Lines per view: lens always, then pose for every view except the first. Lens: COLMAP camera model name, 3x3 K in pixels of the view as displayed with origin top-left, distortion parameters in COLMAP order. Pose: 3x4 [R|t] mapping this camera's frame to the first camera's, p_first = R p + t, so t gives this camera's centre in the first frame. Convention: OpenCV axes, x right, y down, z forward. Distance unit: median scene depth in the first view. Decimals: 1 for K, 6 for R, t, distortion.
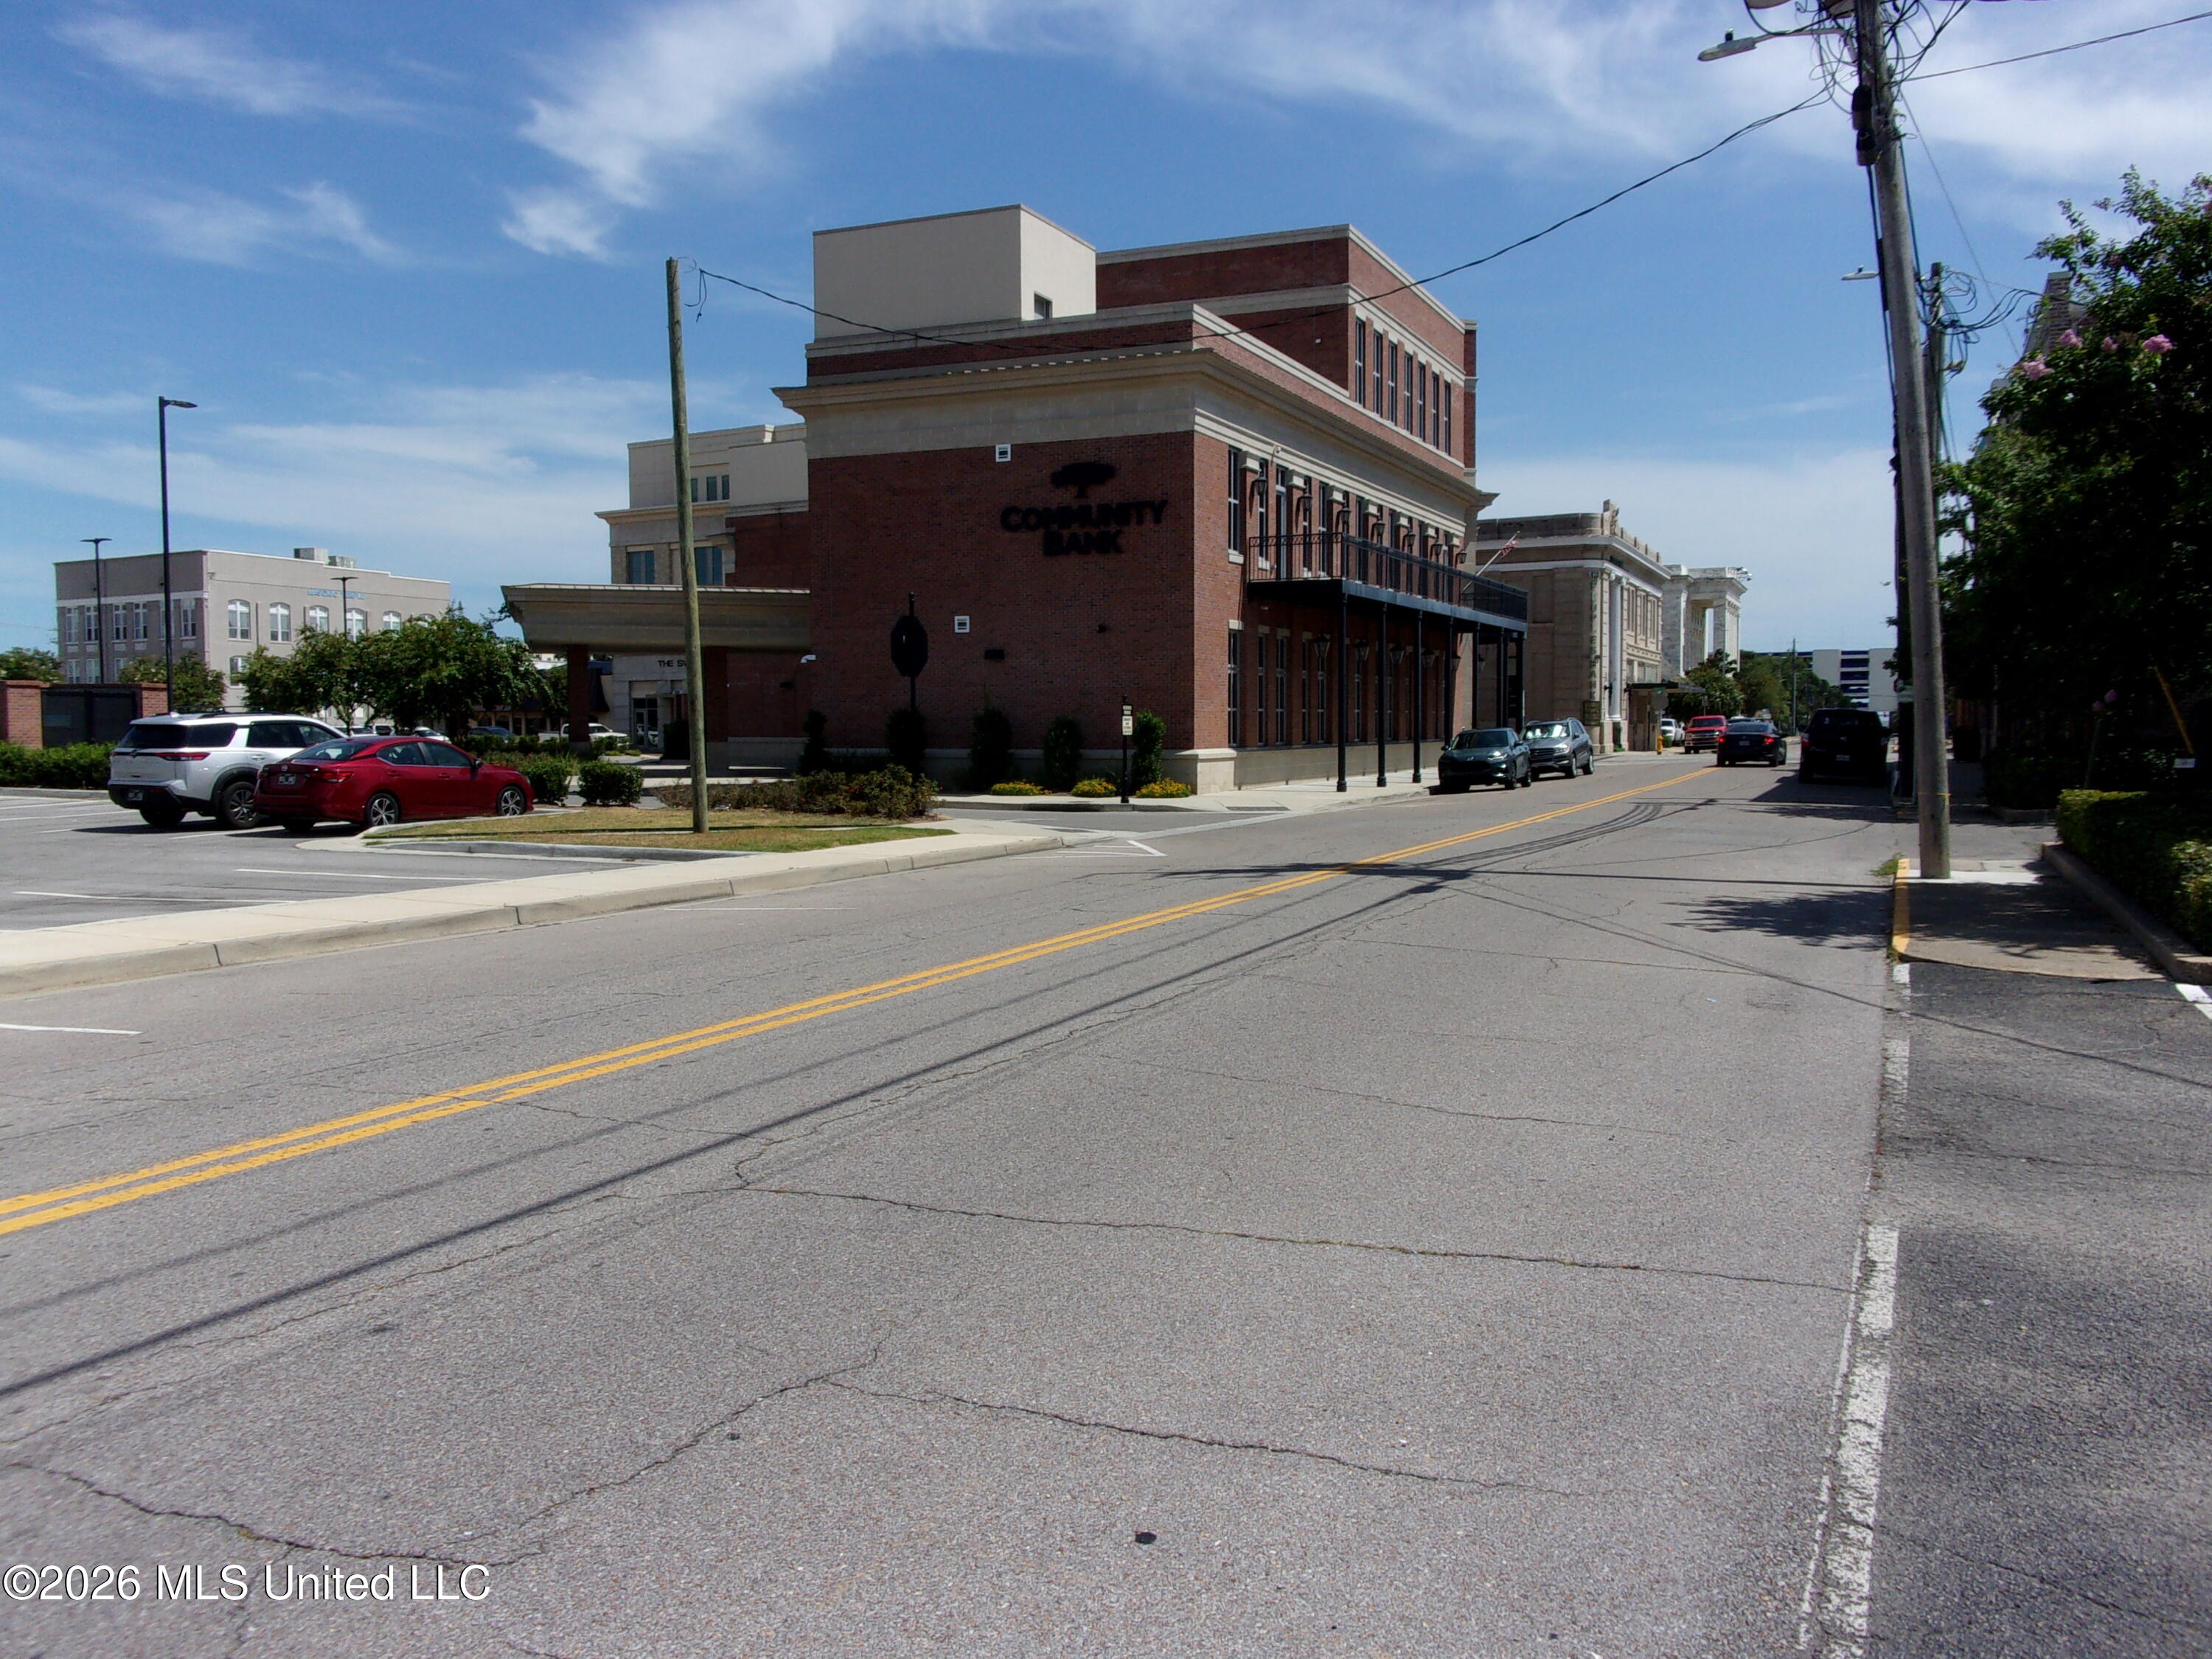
lens RADIAL K [[1825.4, 0, 1107.3], [0, 1825.4, 878.9], [0, 0, 1]] dist [0.020540, -0.044811]
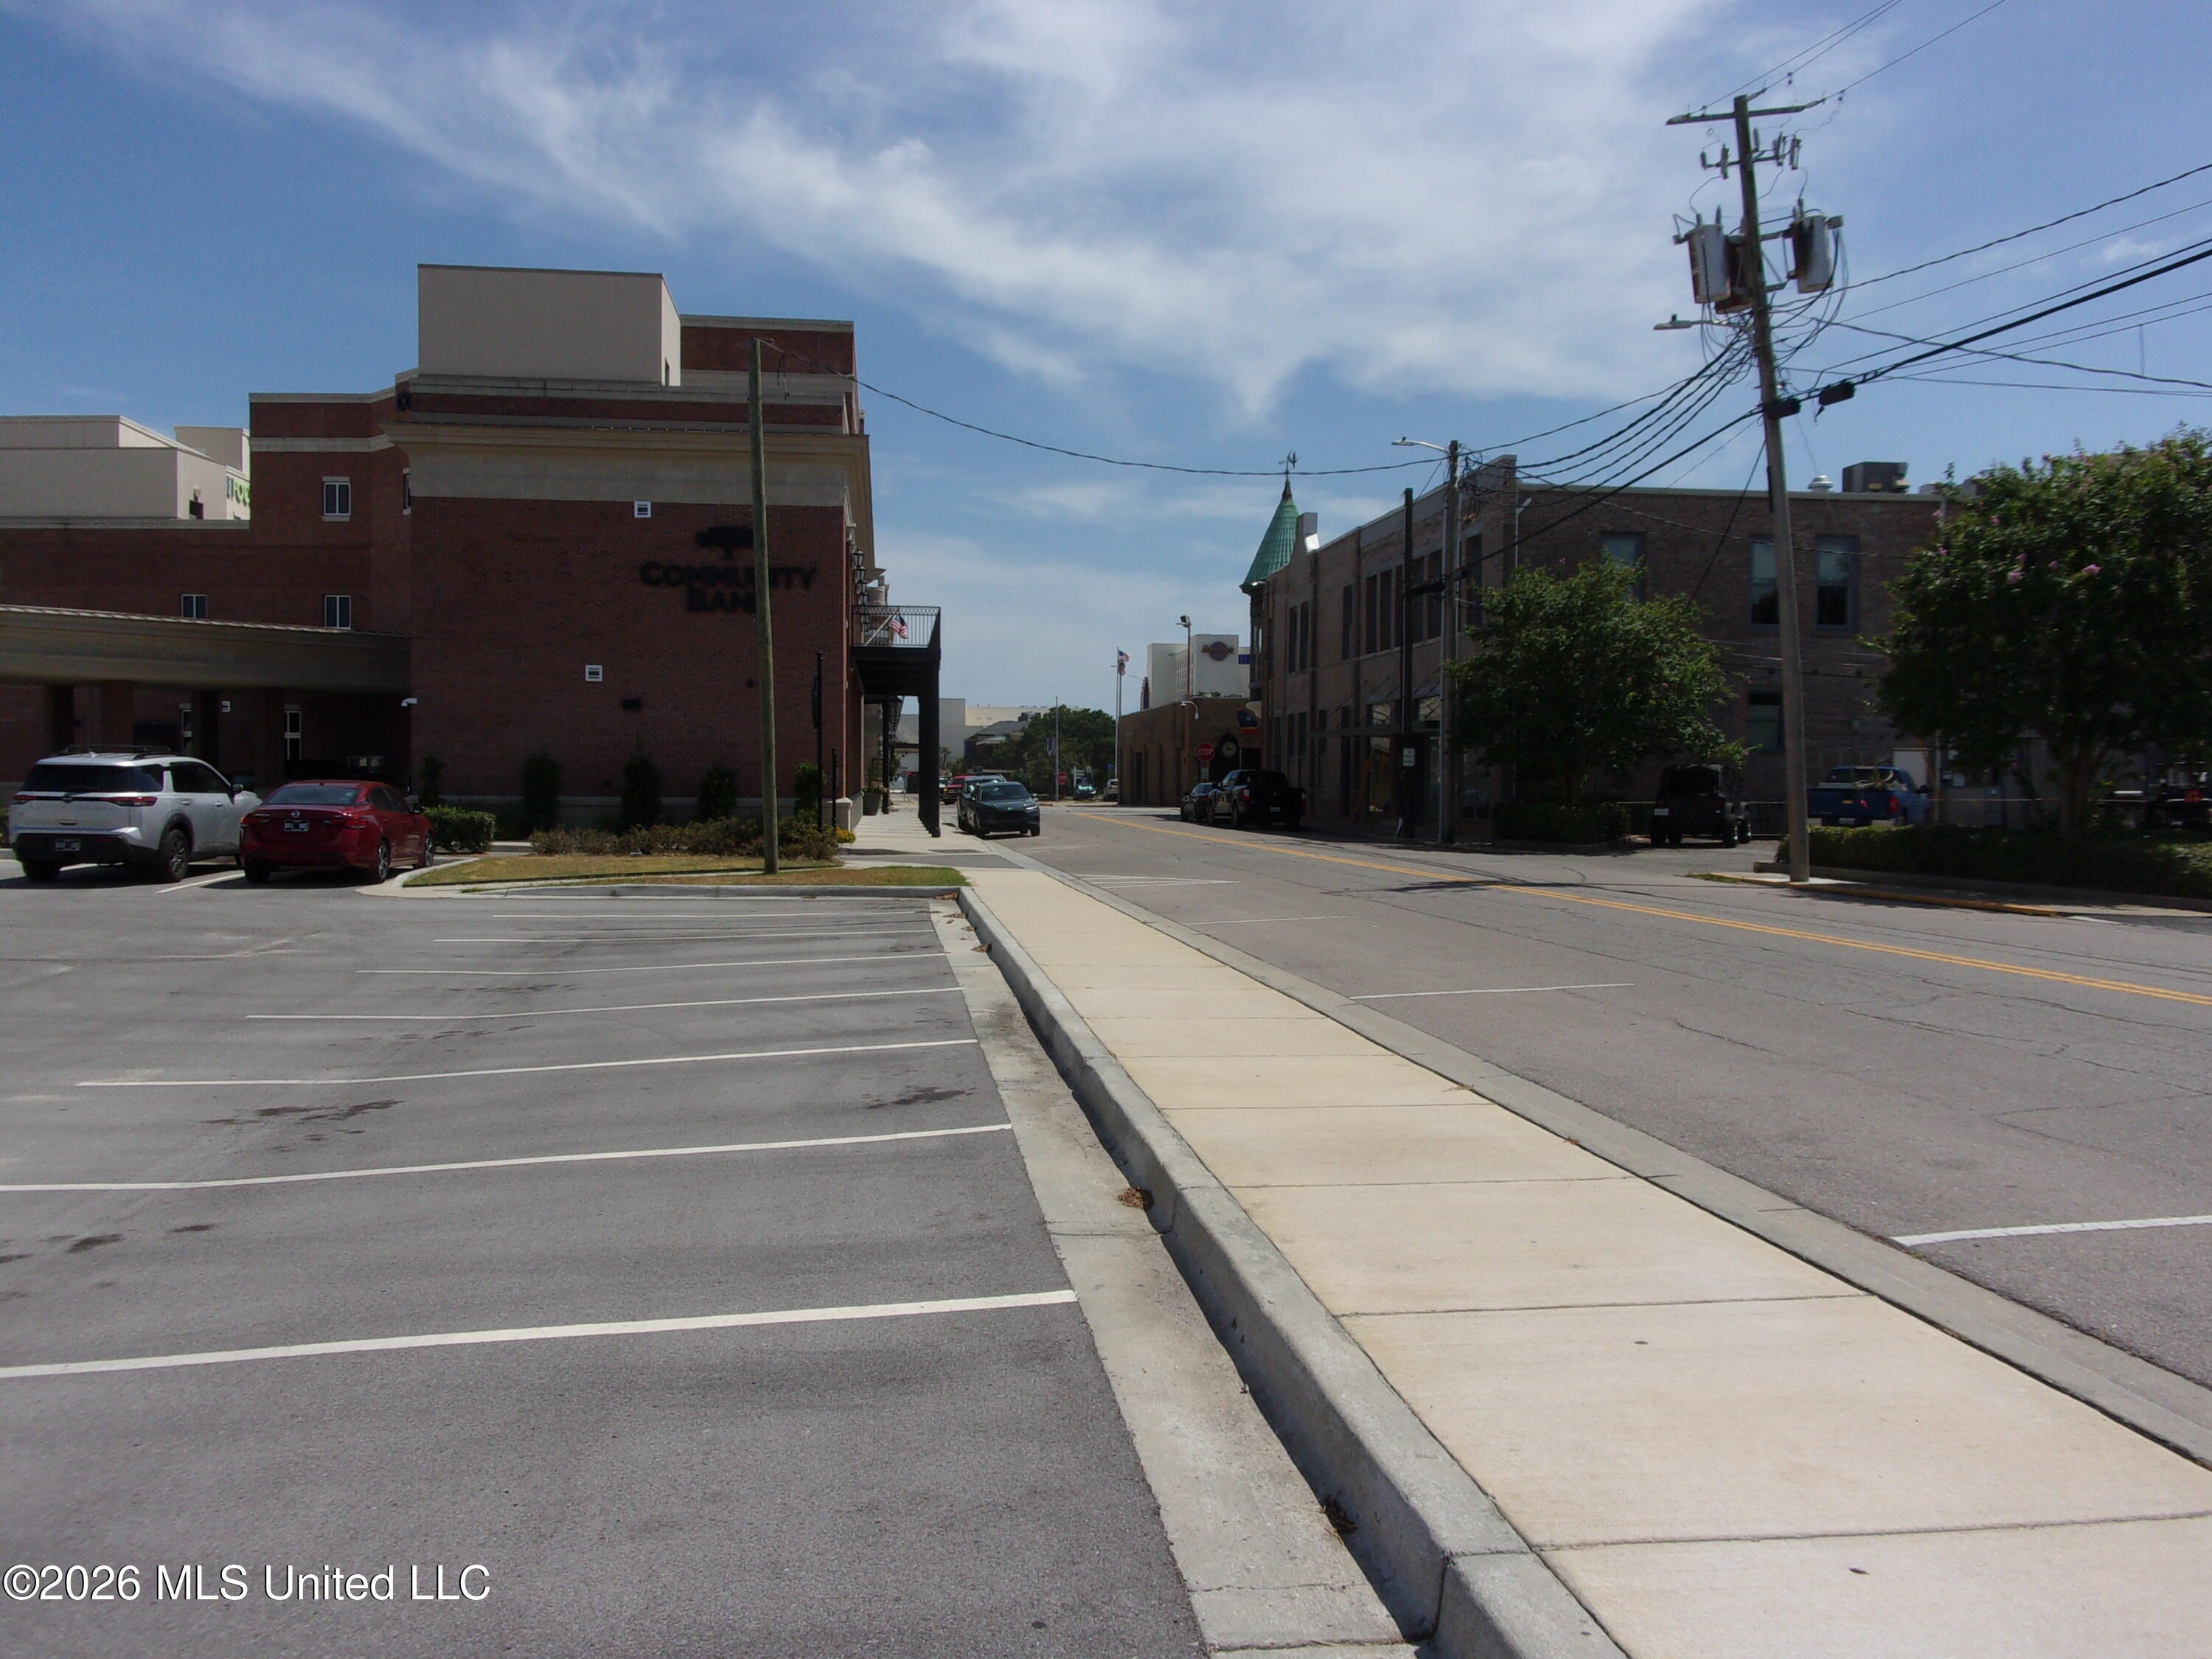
lens RADIAL K [[1825.4, 0, 1133.2], [0, 1825.4, 866.2], [0, 0, 1]] dist [0.020540, -0.044811]
pose [[0.854943, -0.014033, 0.518532, -0.355469], [0.033322, 0.999055, -0.027903, 0.004354], [-0.517651, 0.041134, 0.854603, -0.009303]]
